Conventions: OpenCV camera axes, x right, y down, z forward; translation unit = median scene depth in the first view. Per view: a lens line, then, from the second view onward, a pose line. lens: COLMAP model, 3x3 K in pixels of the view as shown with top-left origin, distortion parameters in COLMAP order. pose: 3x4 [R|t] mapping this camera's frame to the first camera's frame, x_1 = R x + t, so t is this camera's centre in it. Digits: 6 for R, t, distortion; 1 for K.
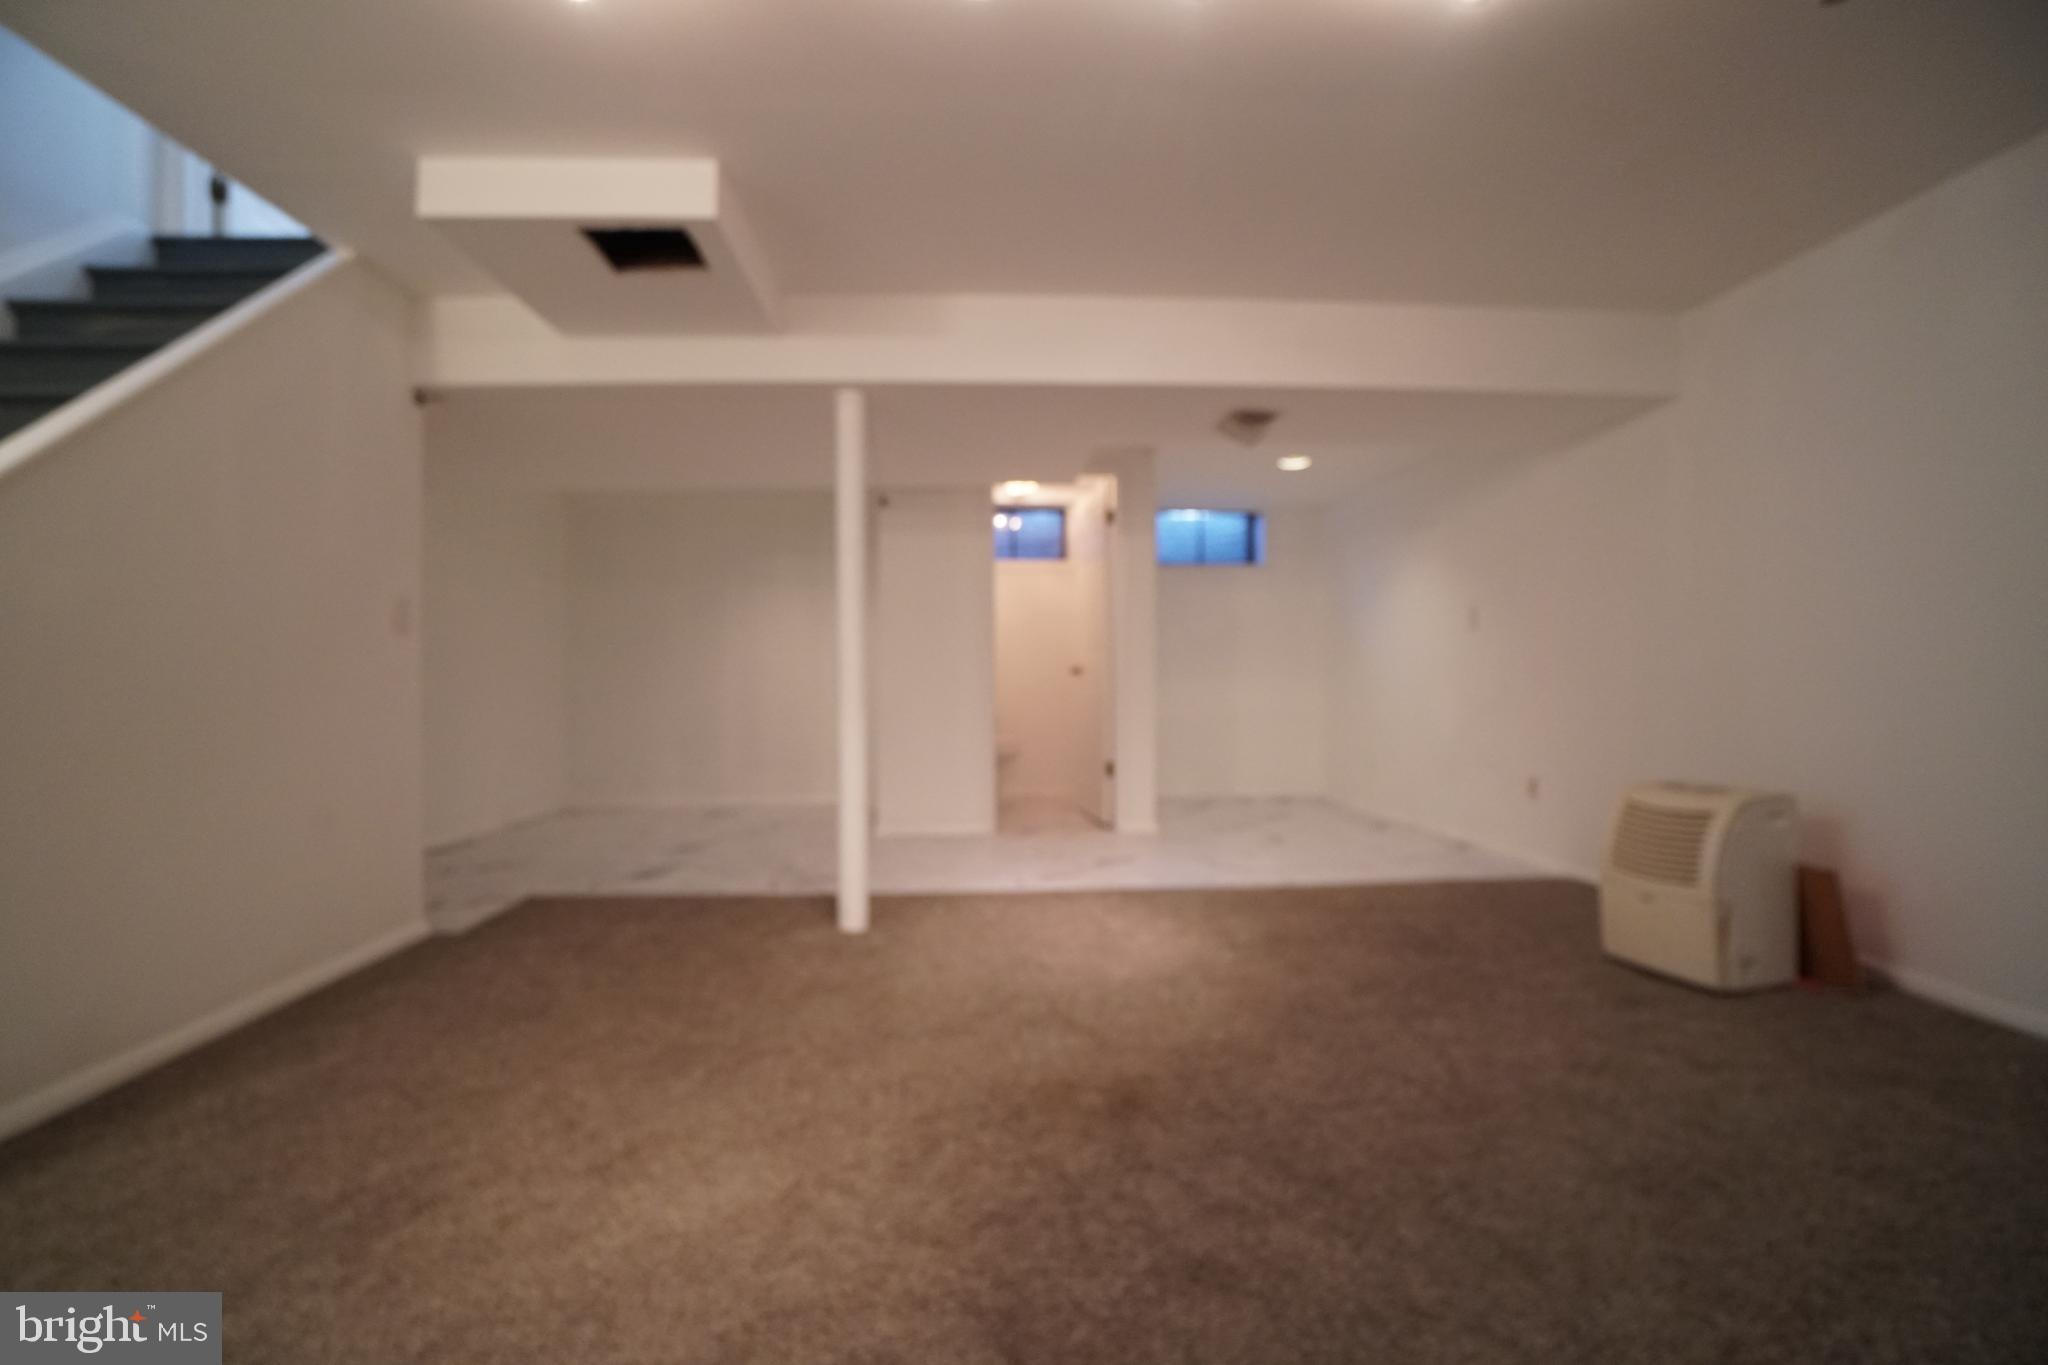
lens RADIAL K [[886.1, 0, 1024.0], [0, 886.1, 682.5], [0, 0, 1]] dist [-0.037914, 0.000152]
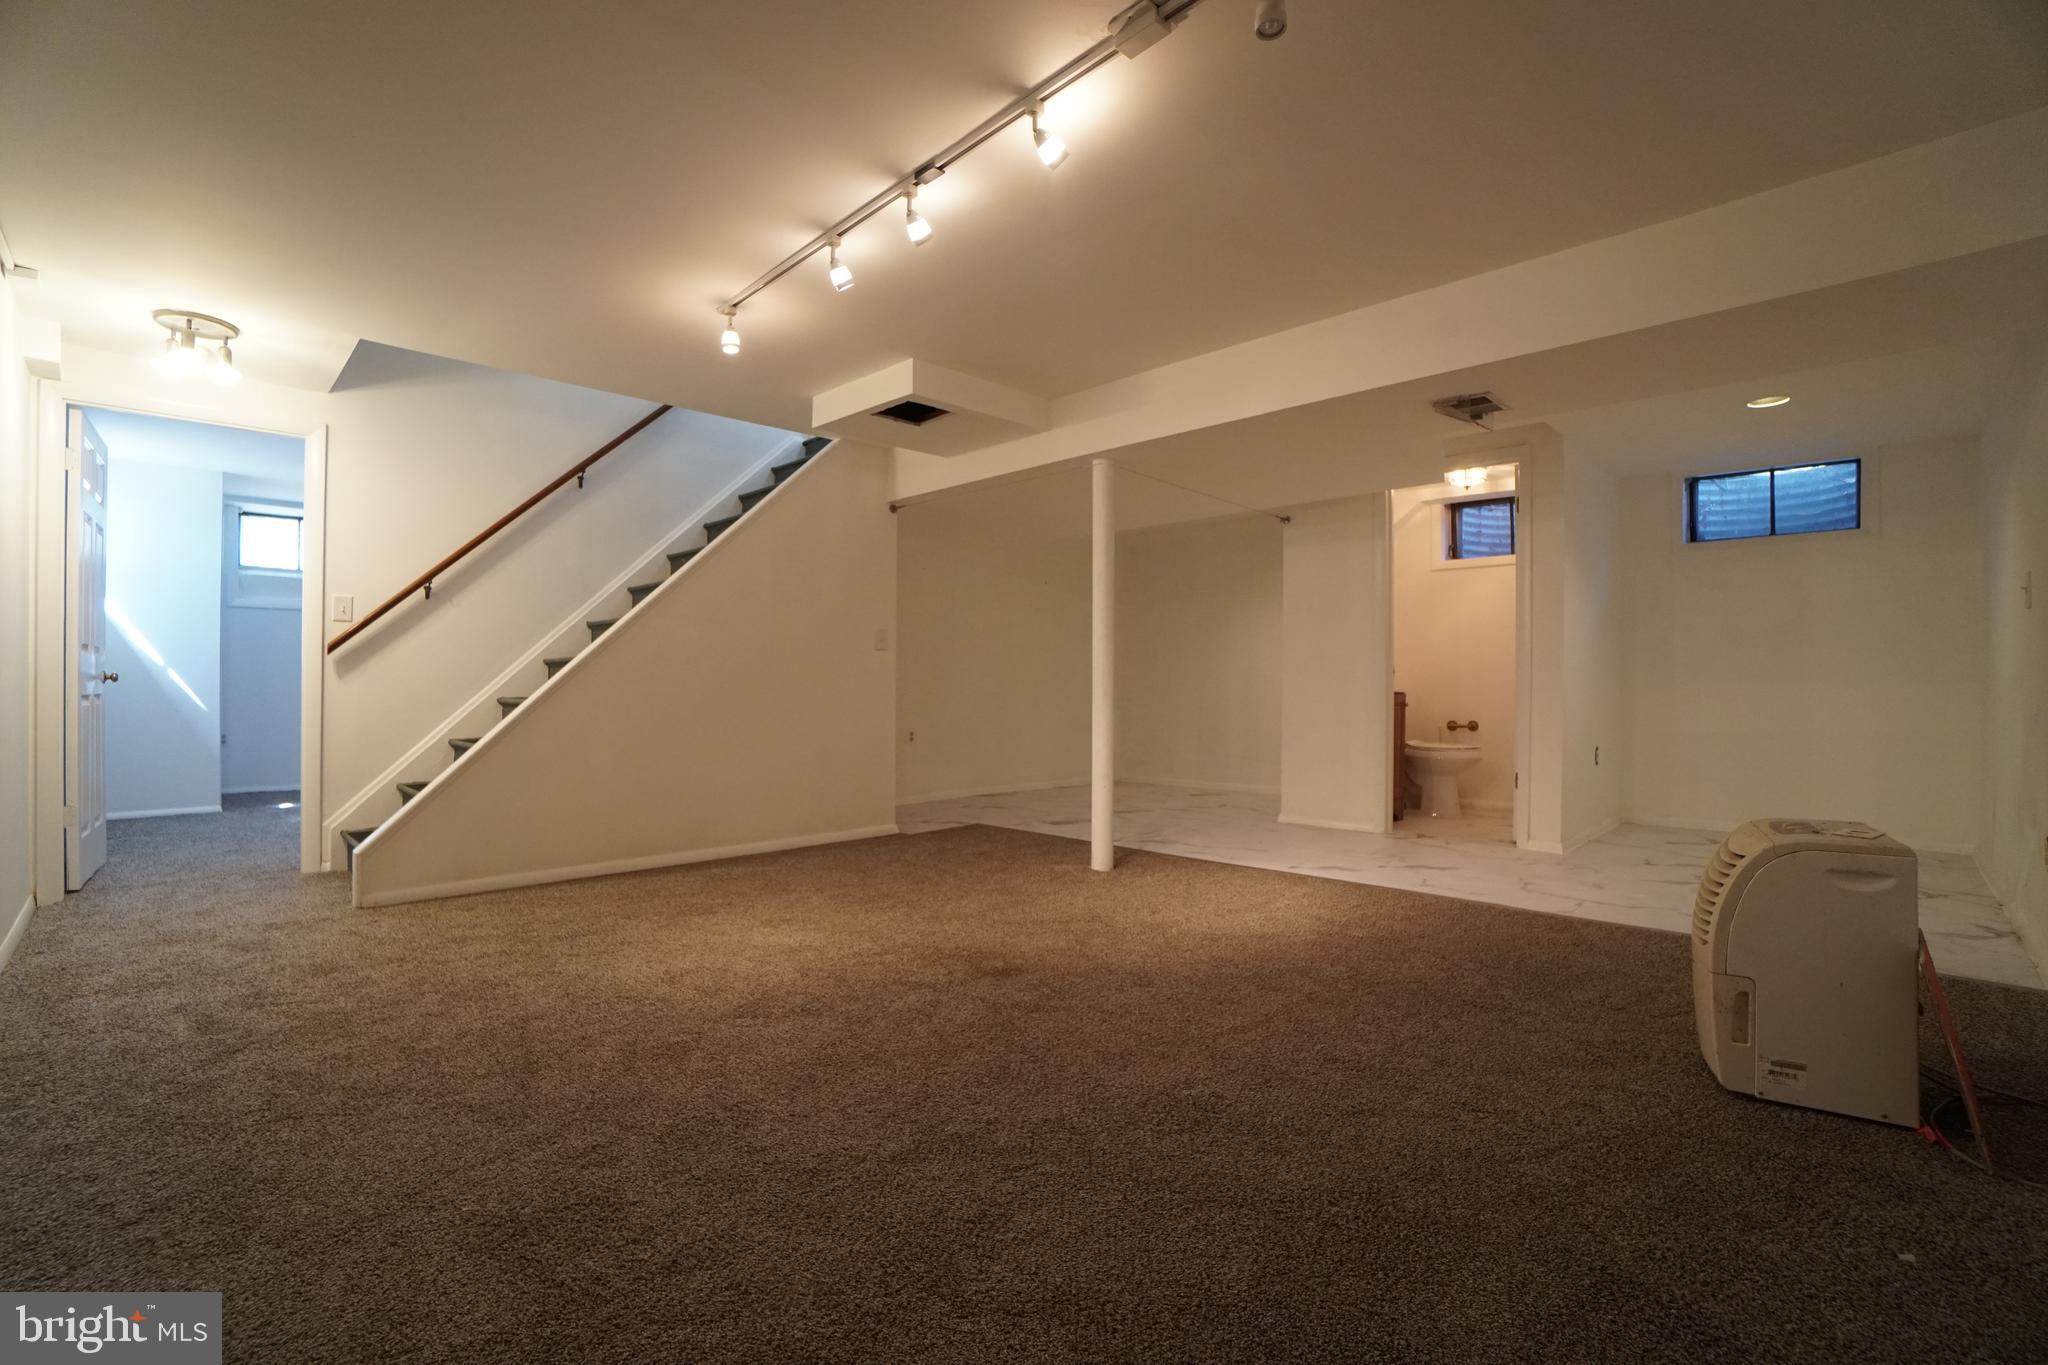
lens RADIAL K [[899.2, 0, 1024.0], [0, 899.2, 682.5], [0, 0, 1]] dist [-0.067773, 0.020902]
pose [[0.679211, 0.006876, -0.733911, 0.735736], [-0.007734, 0.999968, 0.002211, 0.000298], [0.733903, 0.004175, 0.679242, 0.016743]]
